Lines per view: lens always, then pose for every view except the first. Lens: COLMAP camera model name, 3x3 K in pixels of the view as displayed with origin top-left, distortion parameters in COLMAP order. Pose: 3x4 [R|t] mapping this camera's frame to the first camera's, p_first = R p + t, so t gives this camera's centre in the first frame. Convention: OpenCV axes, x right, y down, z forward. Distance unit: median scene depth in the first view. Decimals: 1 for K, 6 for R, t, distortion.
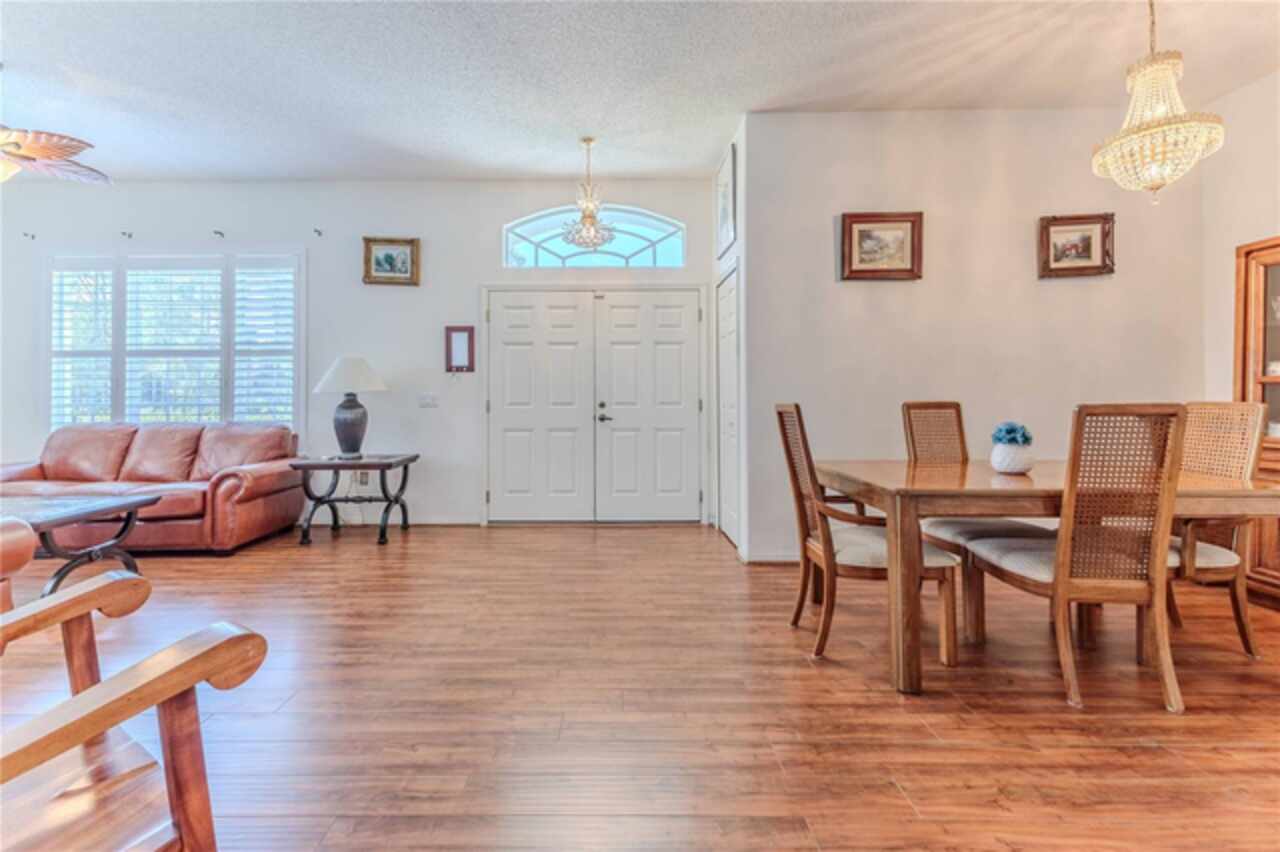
lens RADIAL K [[569.3, 0, 601.6], [0, 569.3, 391.8], [0, 0, 1]] dist [0.011162, -0.000789]
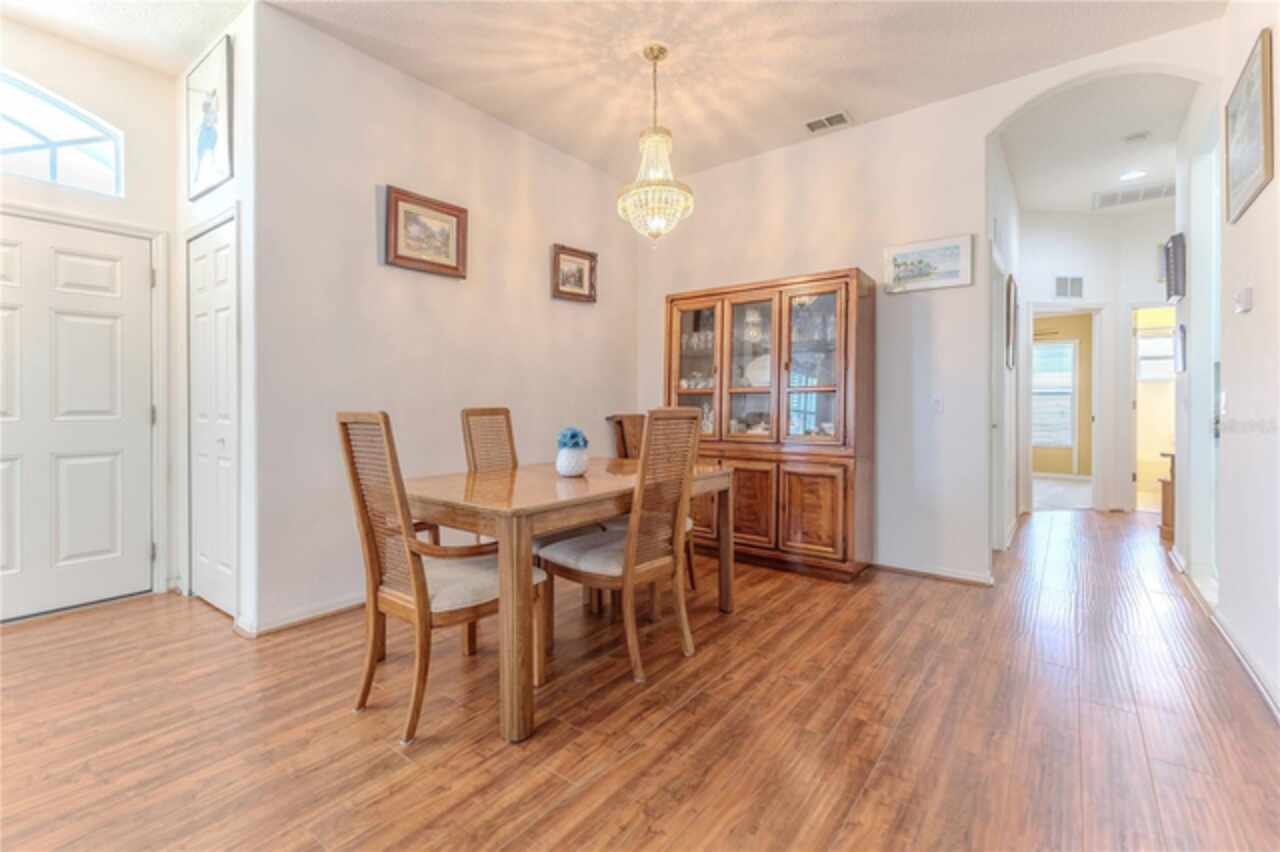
lens RADIAL K [[569.3, 0, 633.9], [0, 569.3, 405.1], [0, 0, 1]] dist [0.011162, -0.000789]
pose [[0.596001, -0.000017, 0.802983, -0.053685], [-0.009667, 0.999927, 0.007196, 0.004173], [-0.802925, -0.012051, 0.595958, 0.287540]]
